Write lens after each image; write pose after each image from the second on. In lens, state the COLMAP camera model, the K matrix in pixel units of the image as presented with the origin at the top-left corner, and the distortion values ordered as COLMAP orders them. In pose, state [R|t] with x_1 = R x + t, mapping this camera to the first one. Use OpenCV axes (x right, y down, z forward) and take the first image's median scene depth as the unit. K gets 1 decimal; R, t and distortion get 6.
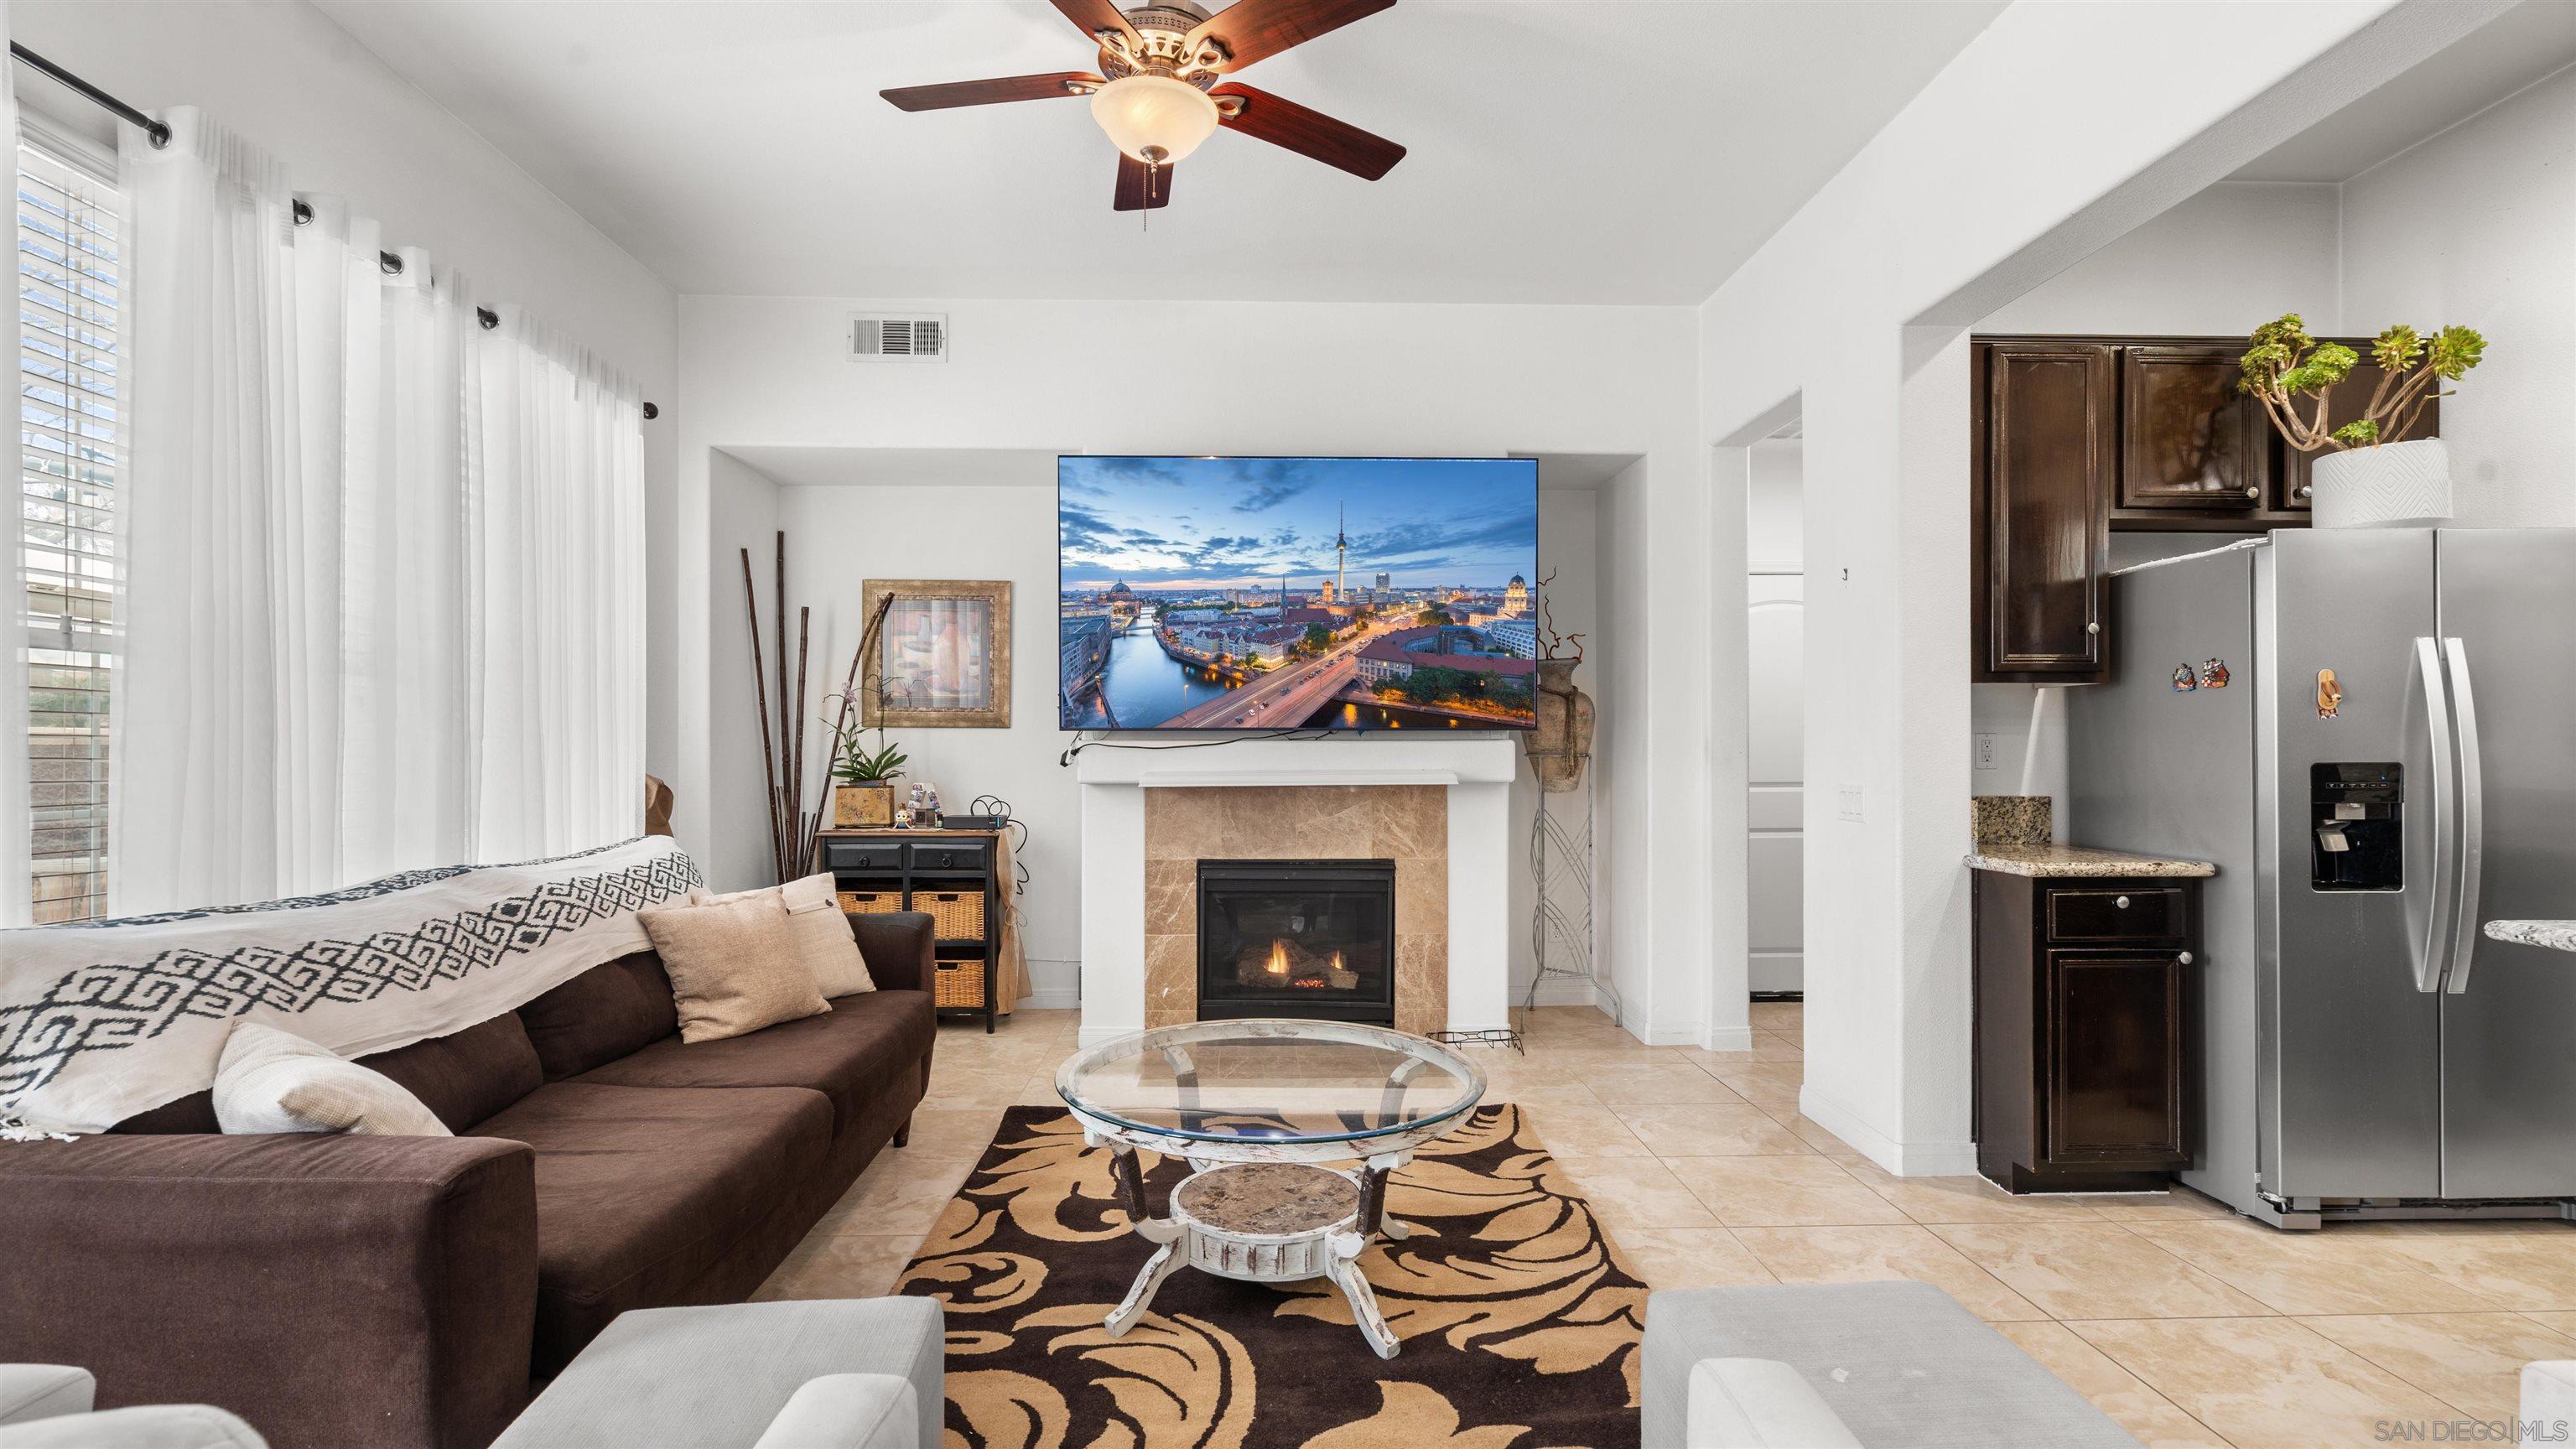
lens RADIAL K [[1164.9, 0, 1279.1], [0, 1164.9, 744.3], [0, 0, 1]] dist [-0.006653, 0.002525]
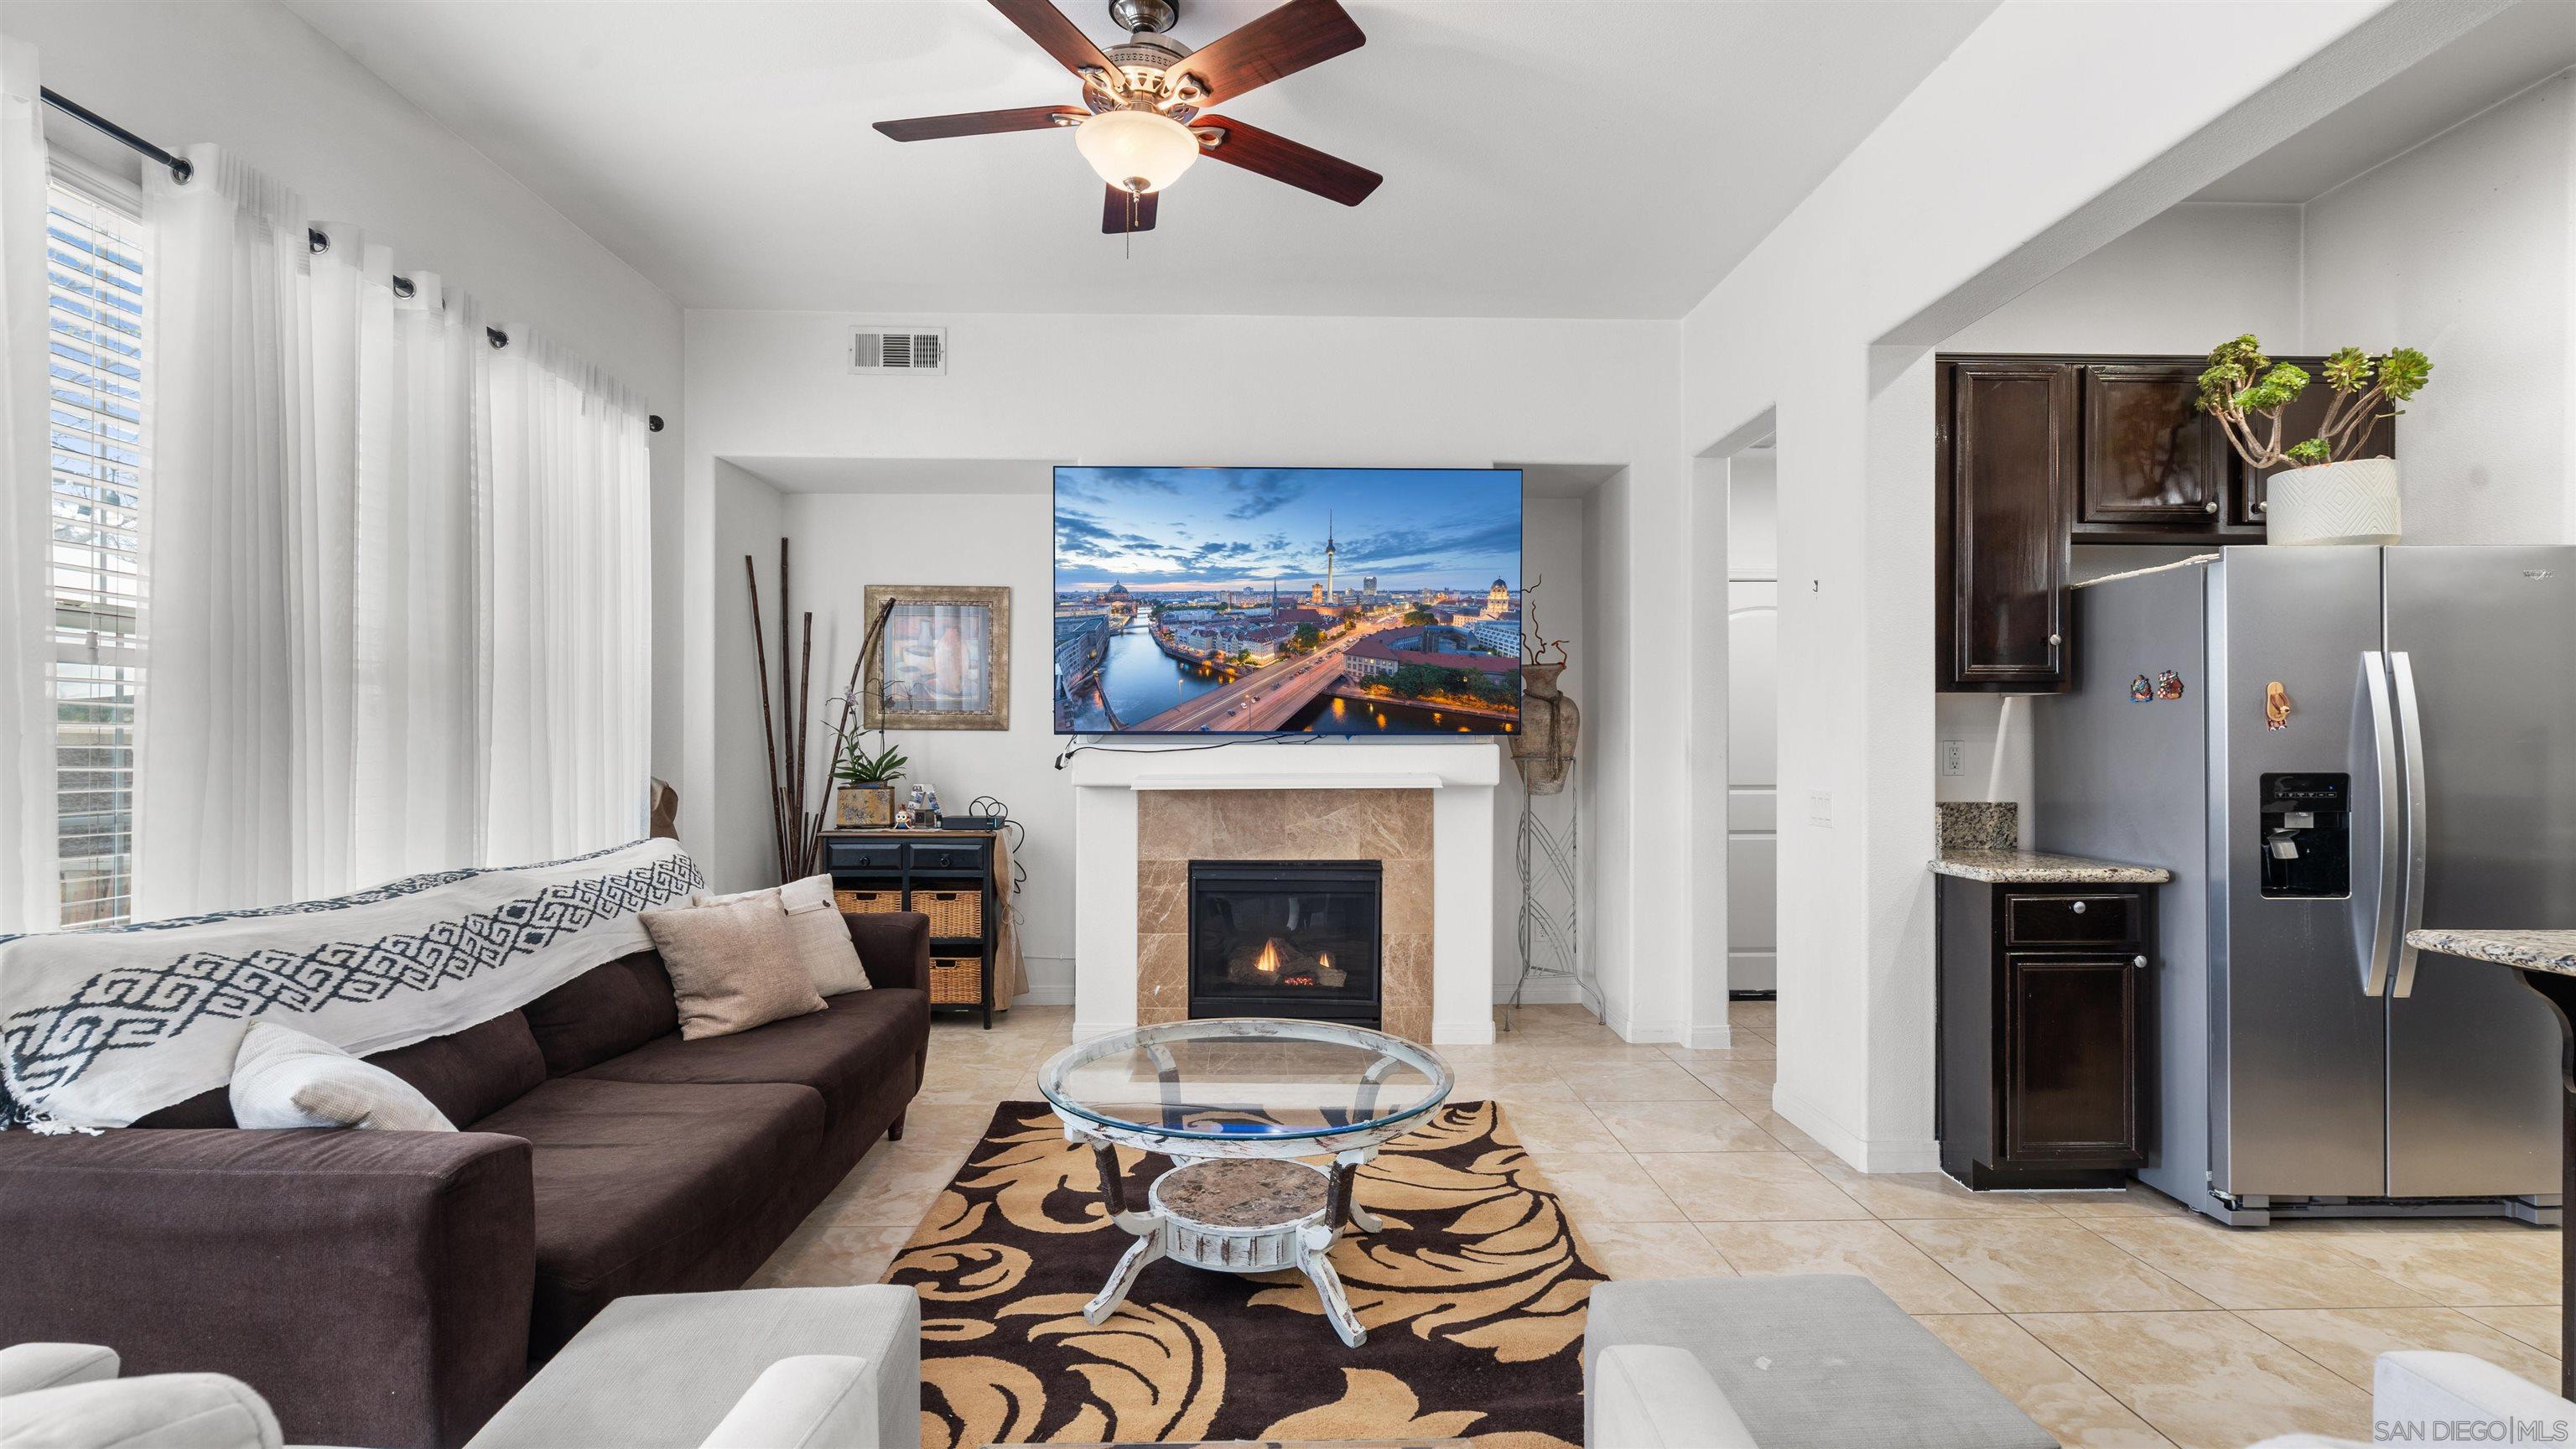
lens RADIAL K [[1164.9, 0, 1288.1], [0, 1164.9, 734.2], [0, 0, 1]] dist [-0.006653, 0.002525]
pose [[0.999986, 0.002216, -0.004829, 0.030832], [-0.002220, 0.999997, -0.000735, -0.015295], [0.004828, 0.000746, 0.999988, -0.032786]]
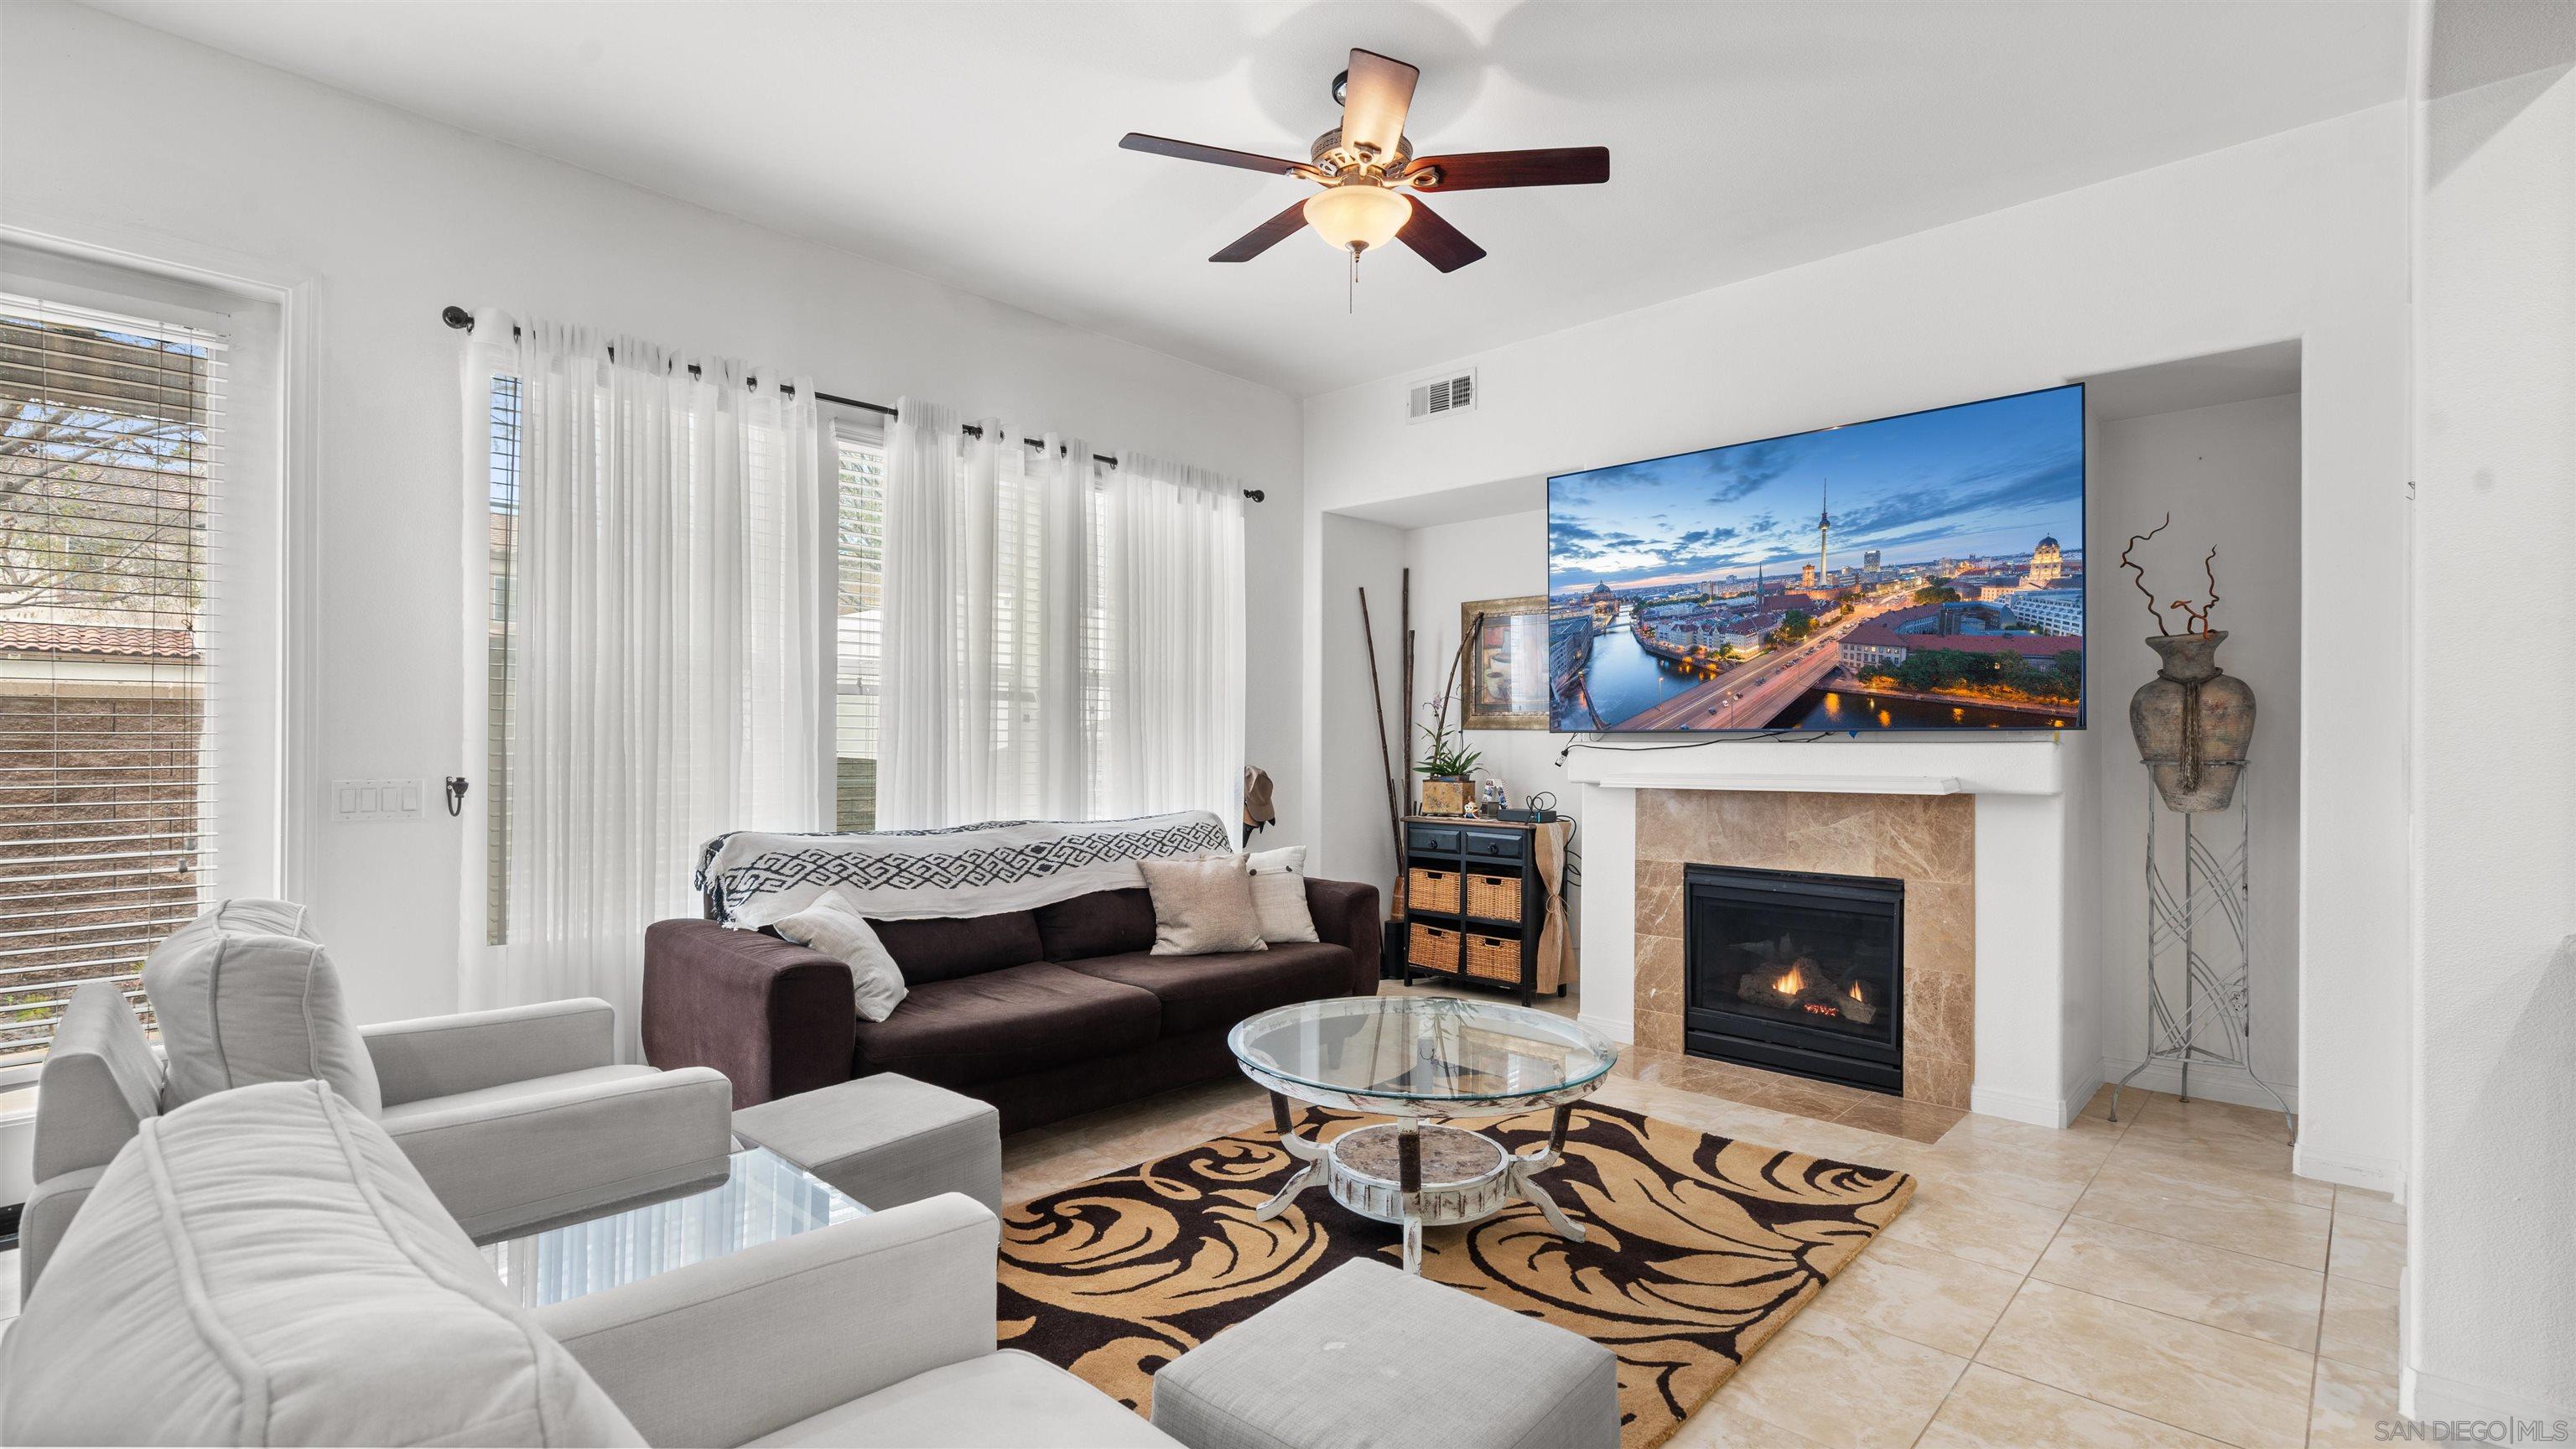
lens RADIAL K [[1164.9, 0, 1265.1], [0, 1164.9, 730.9], [0, 0, 1]] dist [-0.006653, 0.002525]
pose [[0.706034, 0.001140, -0.708177, 0.624890], [-0.003475, 0.999992, -0.001854, -0.014399], [0.708170, 0.003770, 0.706032, 0.094369]]
